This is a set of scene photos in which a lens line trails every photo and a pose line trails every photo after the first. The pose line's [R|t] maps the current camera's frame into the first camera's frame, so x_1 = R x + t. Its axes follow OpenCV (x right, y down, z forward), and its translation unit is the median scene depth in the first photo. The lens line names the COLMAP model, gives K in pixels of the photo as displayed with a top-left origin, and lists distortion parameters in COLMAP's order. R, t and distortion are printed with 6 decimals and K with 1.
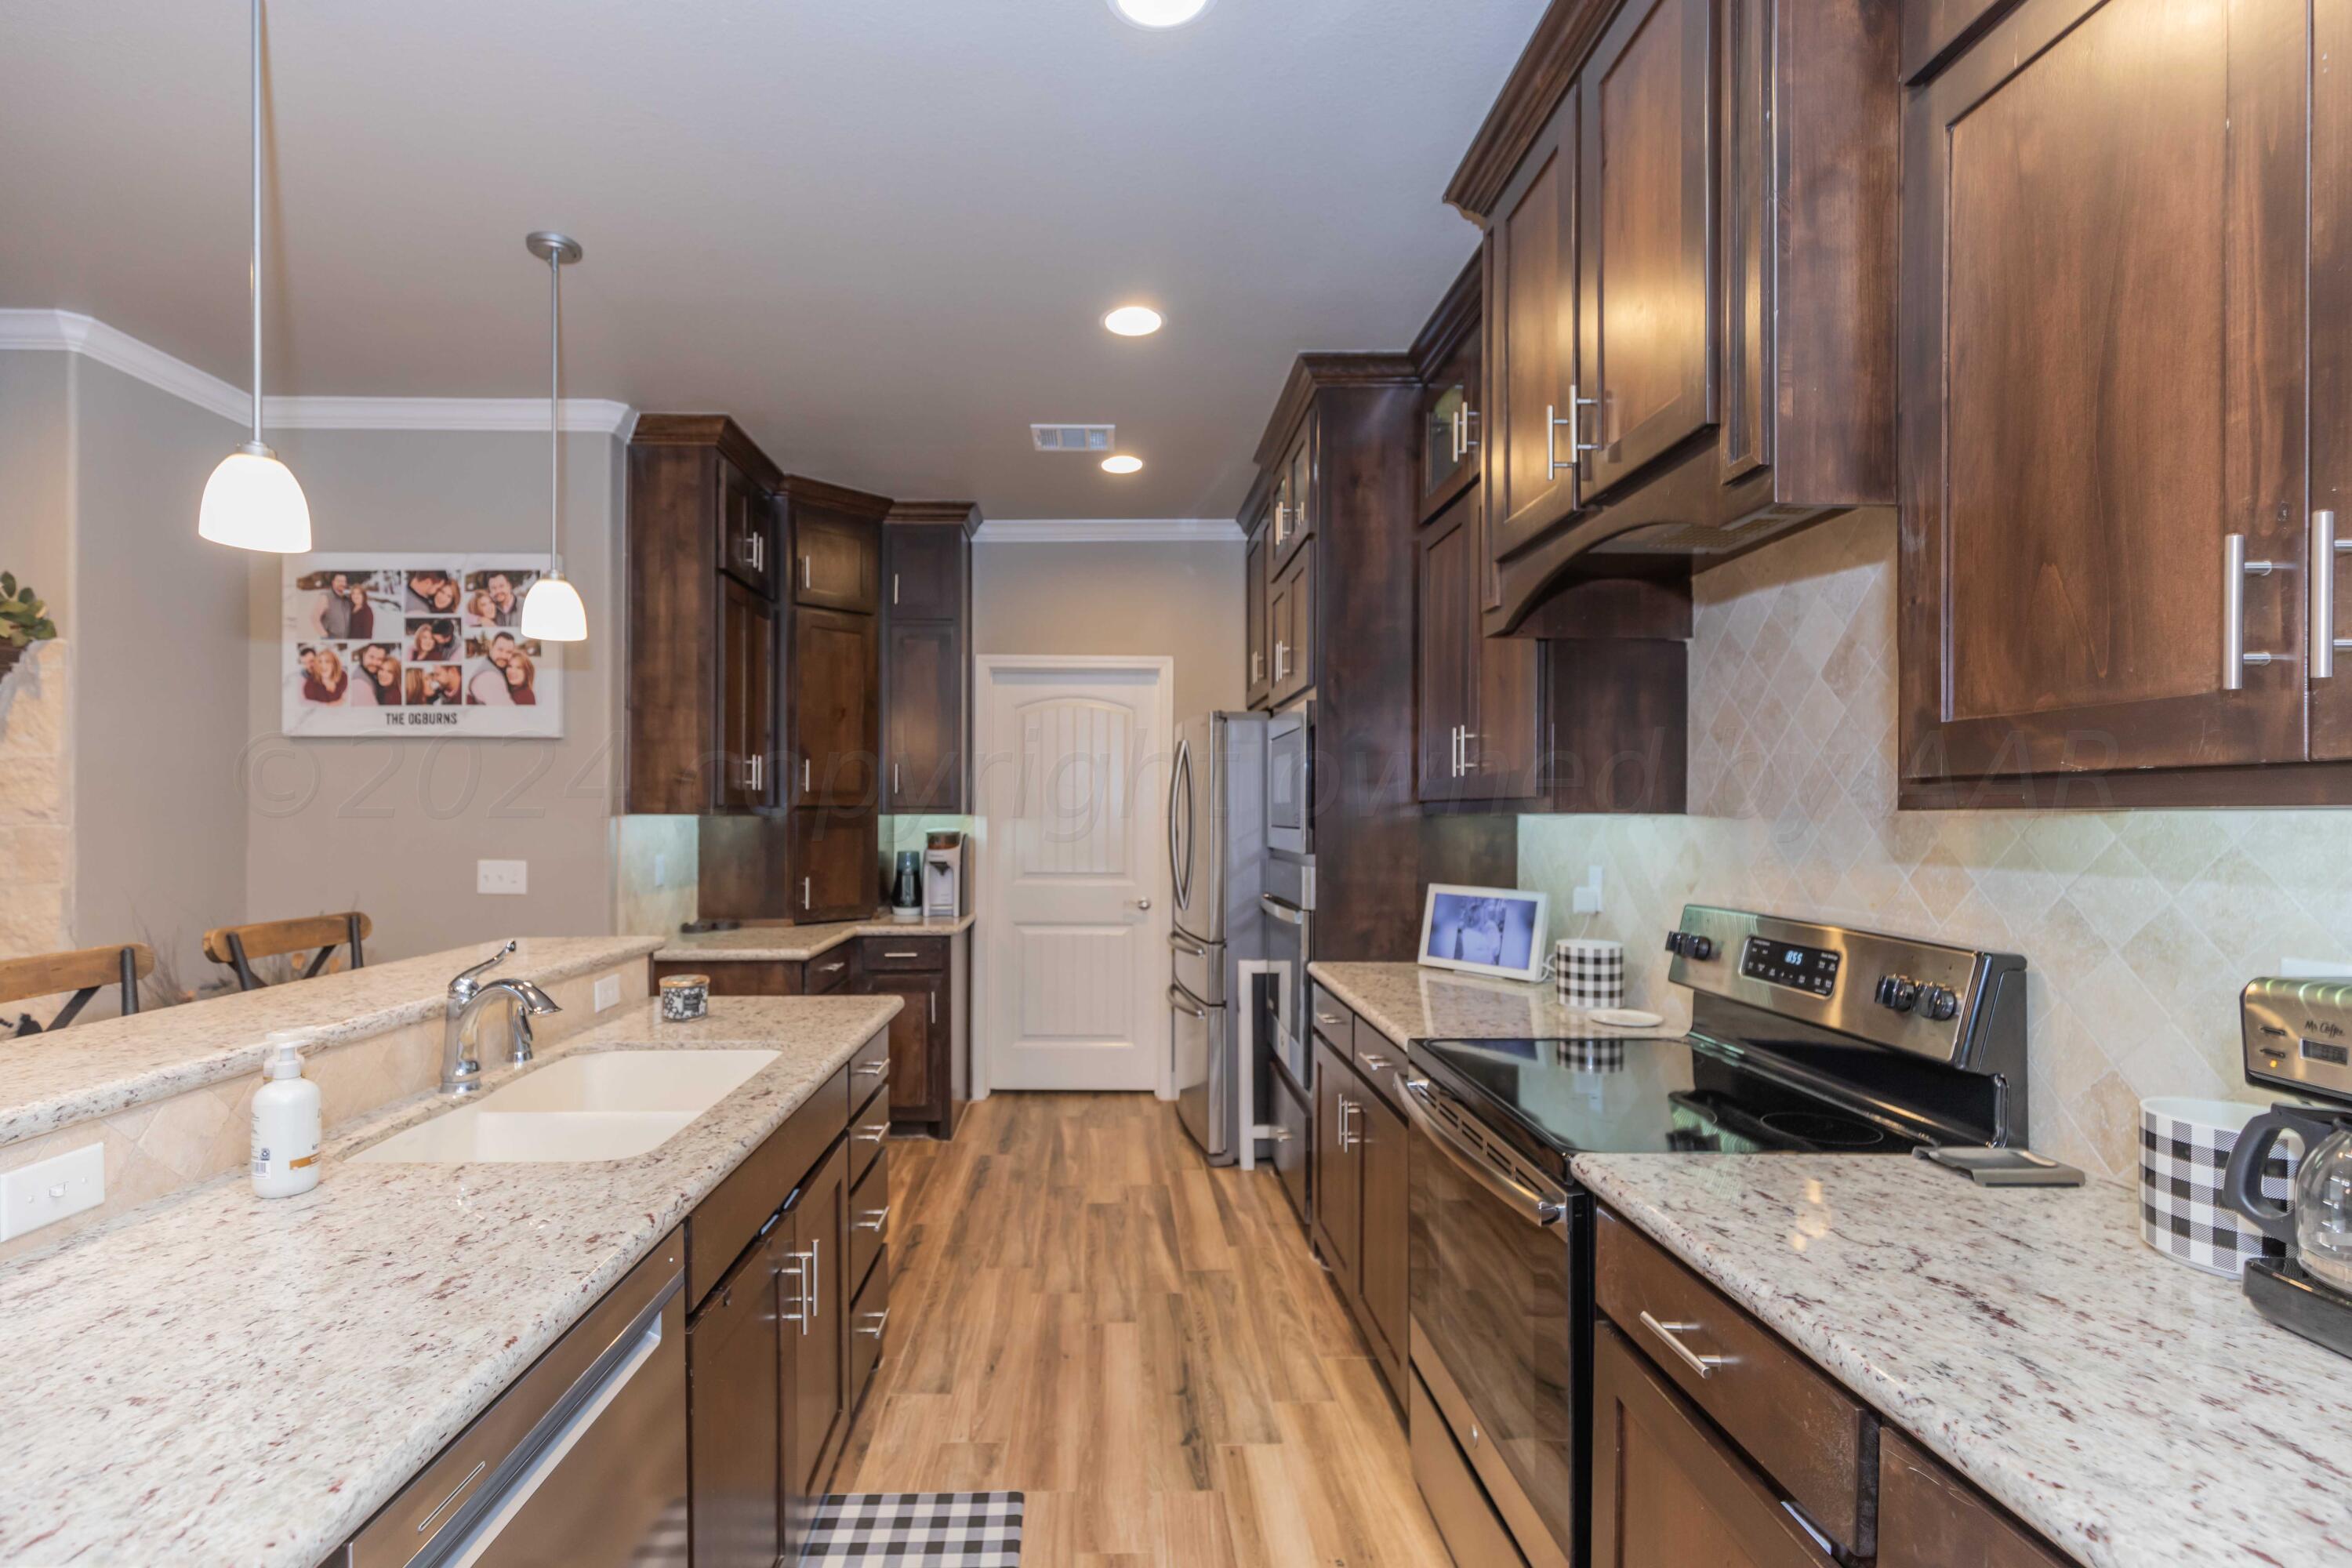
lens RADIAL K [[1068.3, 0, 1082.8], [0, 1068.3, 814.3], [0, 0, 1]] dist [-0.002432, -0.000335]
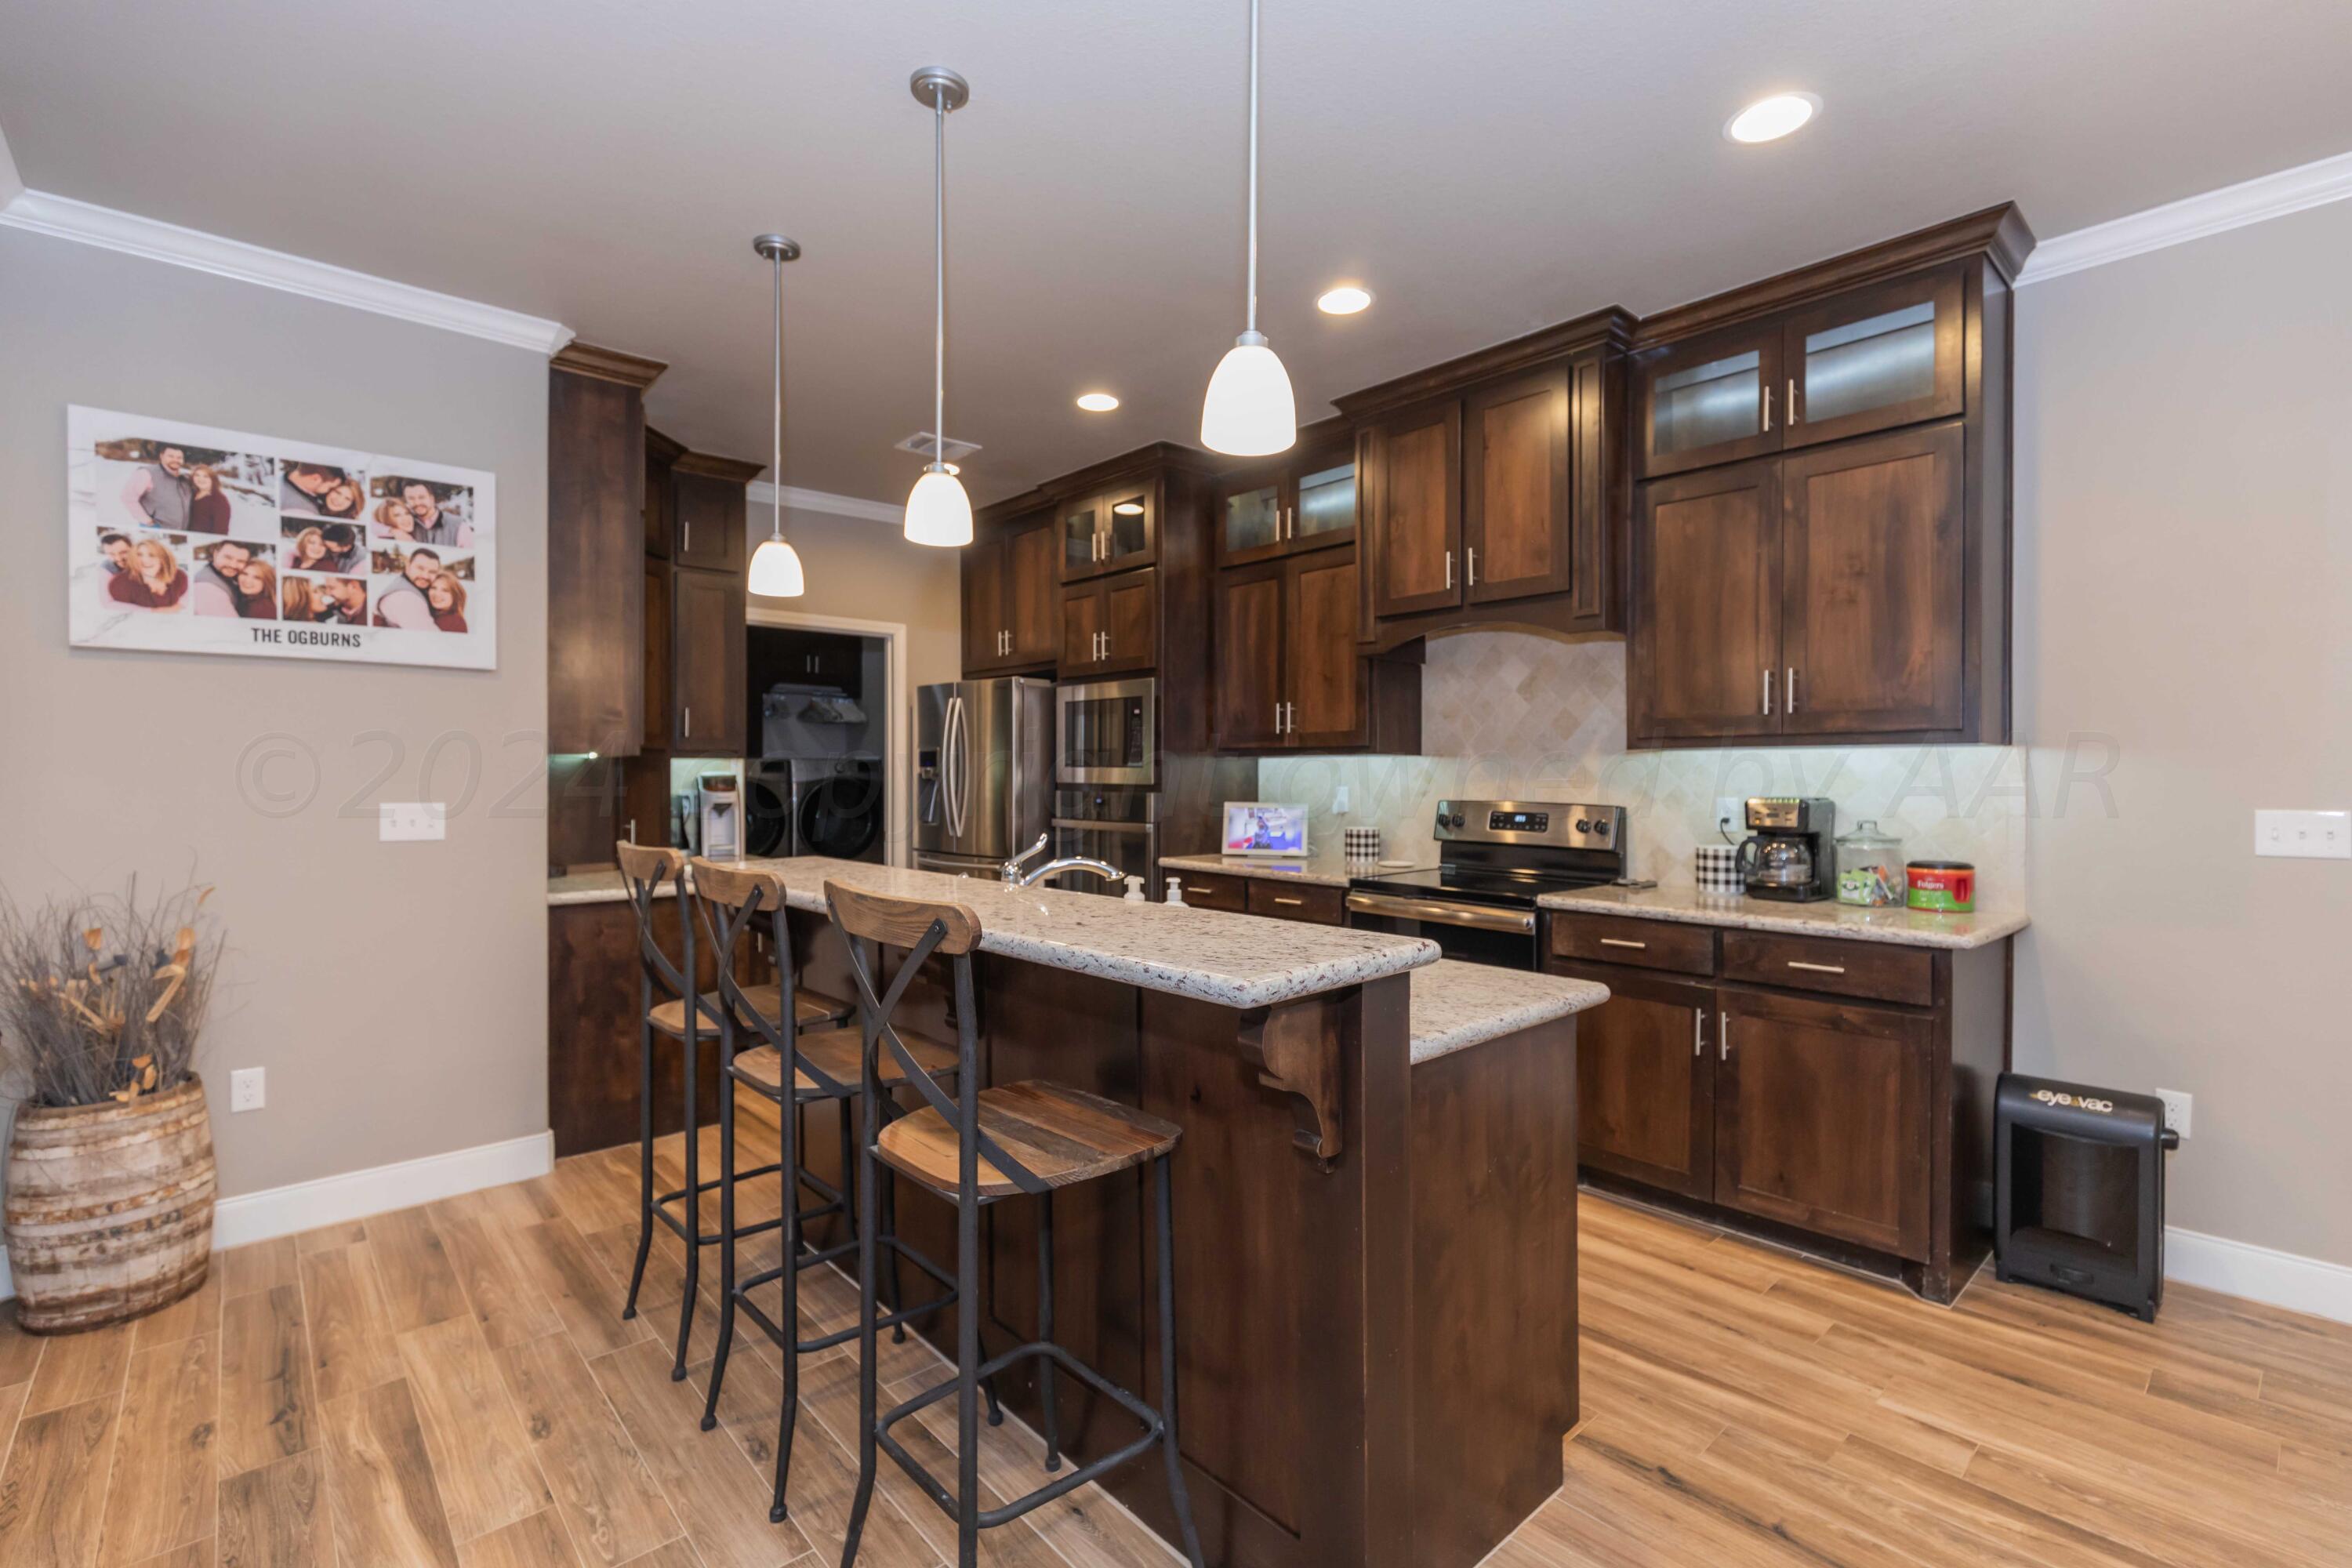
lens RADIAL K [[1050.7, 0, 1176.0], [0, 1050.7, 784.0], [0, 0, 1]] dist [-0.001317, 0.000384]
pose [[0.752937, -0.009681, 0.658021, -0.650227], [0.000328, 0.999897, 0.014335, 0.015038], [-0.658092, -0.010577, 0.752863, -0.085988]]
